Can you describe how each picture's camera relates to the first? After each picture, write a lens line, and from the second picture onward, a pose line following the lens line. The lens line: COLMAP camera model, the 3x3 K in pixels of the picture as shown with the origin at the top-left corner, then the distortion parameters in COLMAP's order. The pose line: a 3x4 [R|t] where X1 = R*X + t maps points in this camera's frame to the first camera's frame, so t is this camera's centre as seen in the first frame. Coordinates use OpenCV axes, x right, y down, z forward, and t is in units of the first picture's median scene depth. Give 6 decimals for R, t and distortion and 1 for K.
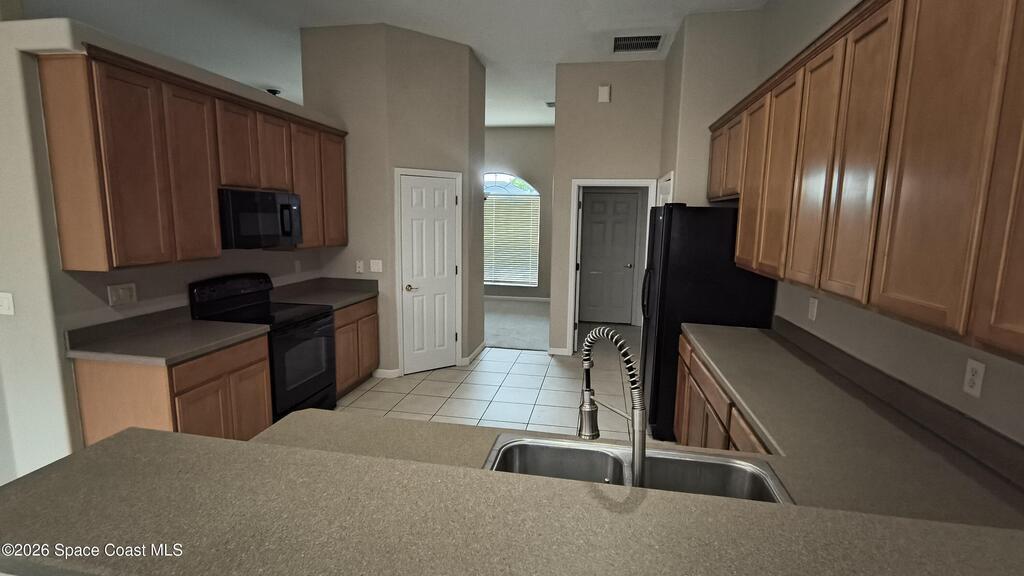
lens RADIAL K [[474.2, 0, 512.4], [0, 474.2, 286.4], [0, 0, 1]] dist [0.001173, 0.001524]
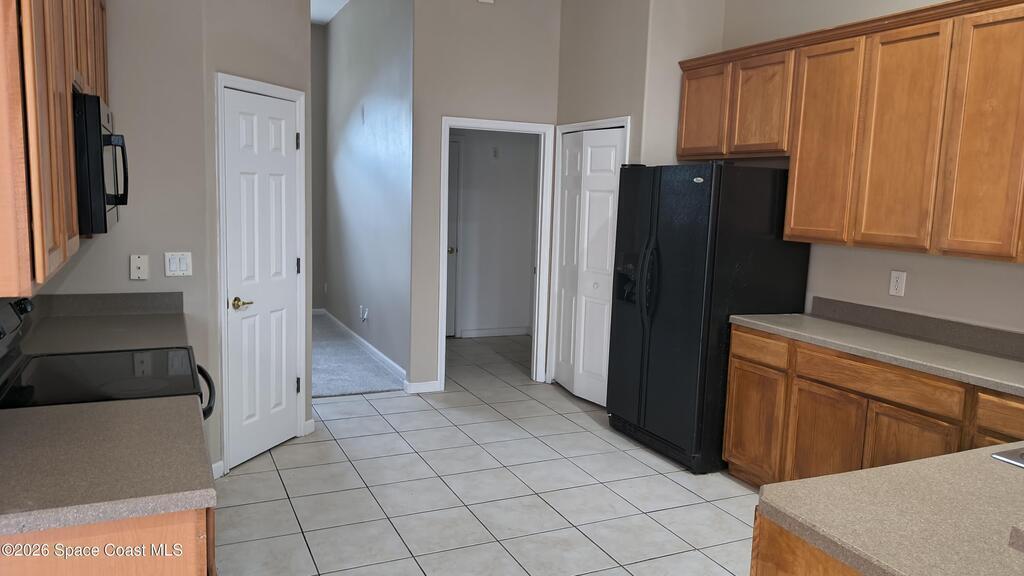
lens RADIAL K [[741.3, 0, 506.8], [0, 741.3, 285.7], [0, 0, 1]] dist [0.051718, -0.042983]
pose [[0.815020, -0.063895, 0.575899, -0.446373], [0.063736, 0.997756, 0.020499, -0.013723], [-0.575917, 0.019999, 0.817264, 0.147260]]
